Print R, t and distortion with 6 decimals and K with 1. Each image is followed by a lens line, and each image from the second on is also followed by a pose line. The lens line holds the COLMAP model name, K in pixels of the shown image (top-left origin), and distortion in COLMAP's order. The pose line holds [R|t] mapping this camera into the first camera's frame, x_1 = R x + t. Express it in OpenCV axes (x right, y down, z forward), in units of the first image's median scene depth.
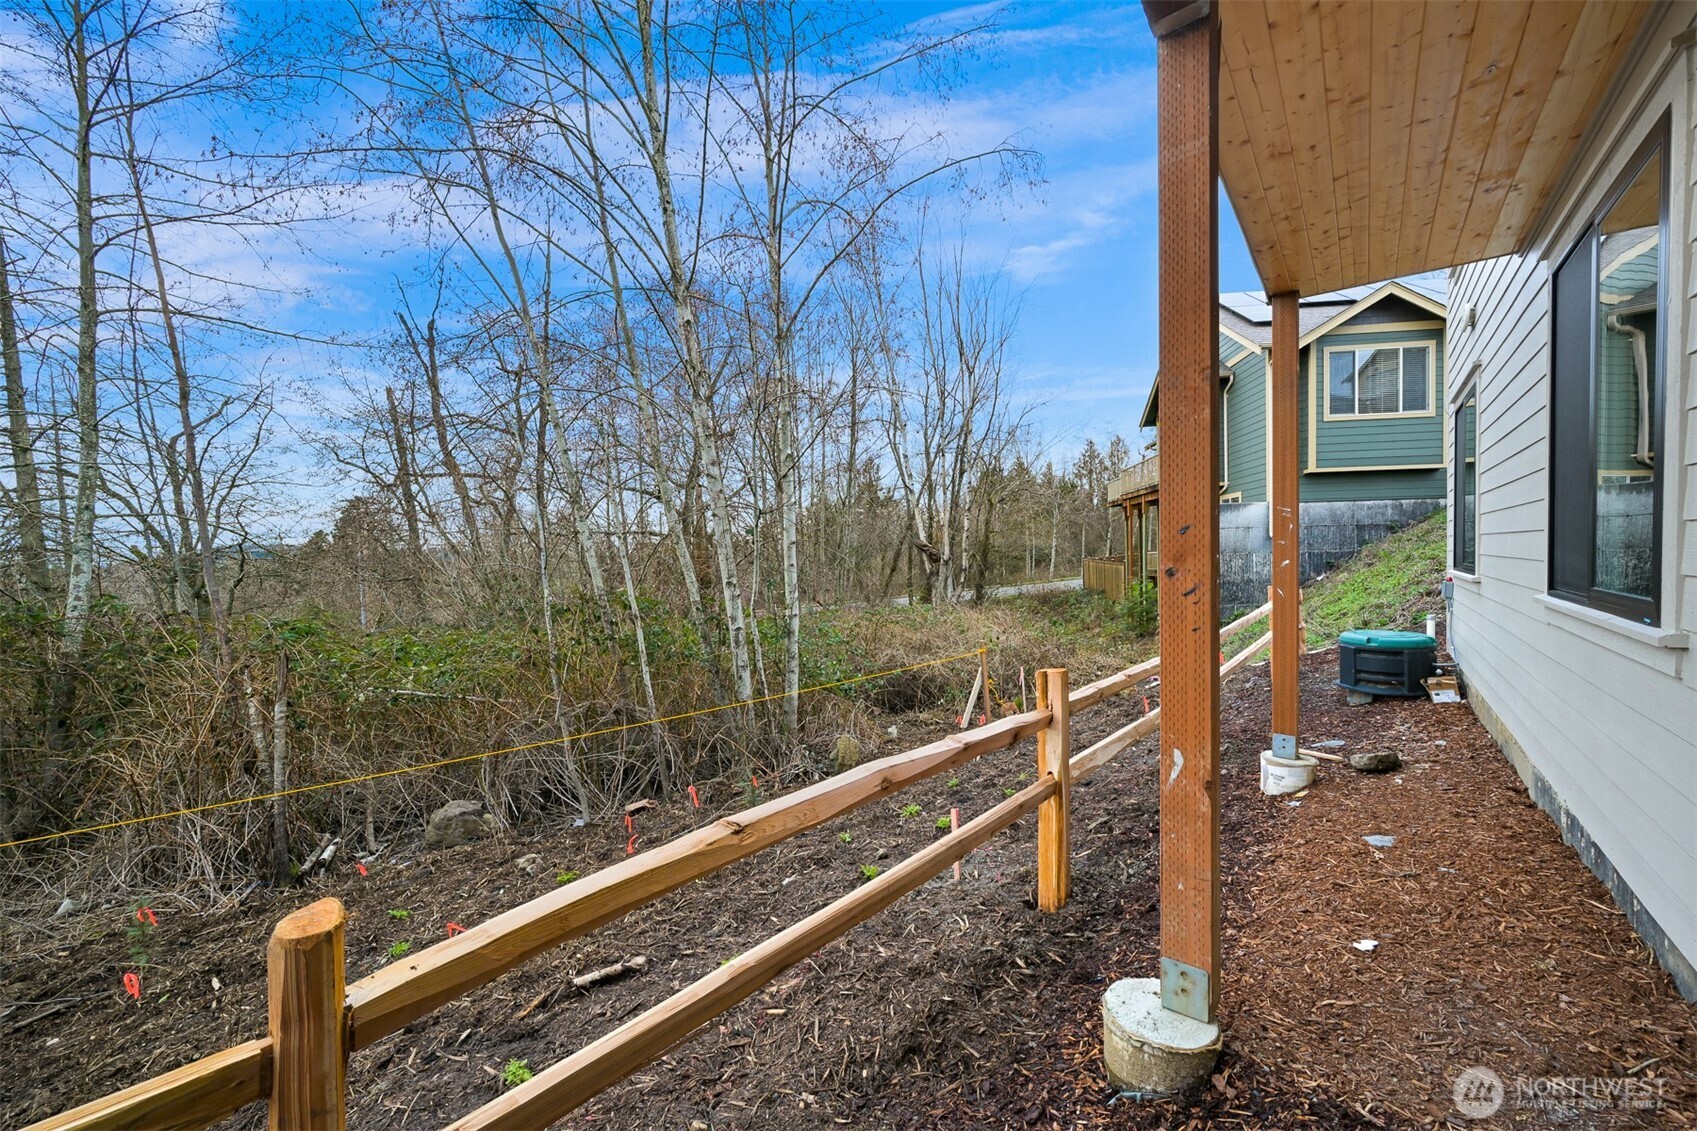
lens RADIAL K [[673.2, 0, 849.4], [0, 673.2, 572.9], [0, 0, 1]] dist [0.000005, -0.000165]
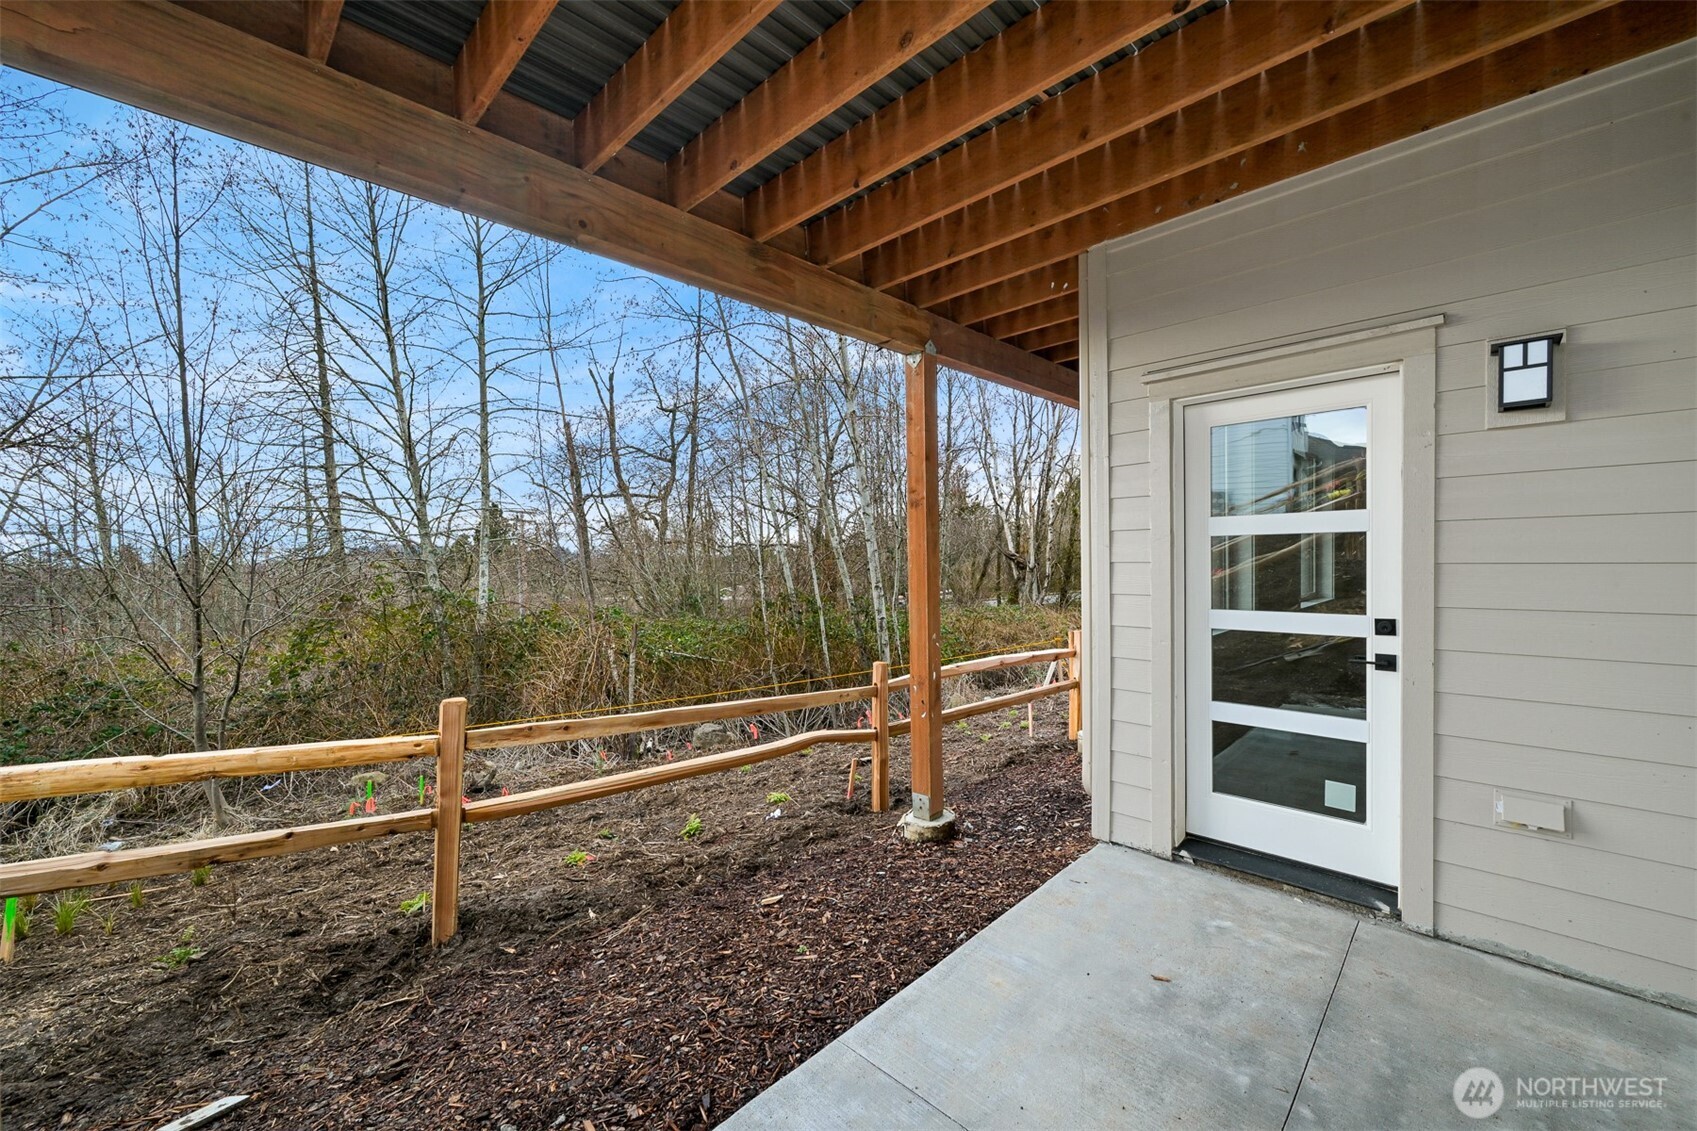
lens RADIAL K [[673.2, 0, 849.4], [0, 673.2, 572.9], [0, 0, 1]] dist [0.000005, -0.000165]
pose [[0.992180, 0.009527, -0.124450, -0.022230], [-0.009881, 0.999949, -0.002230, -0.004424], [0.124422, 0.003442, 0.992223, -0.181255]]
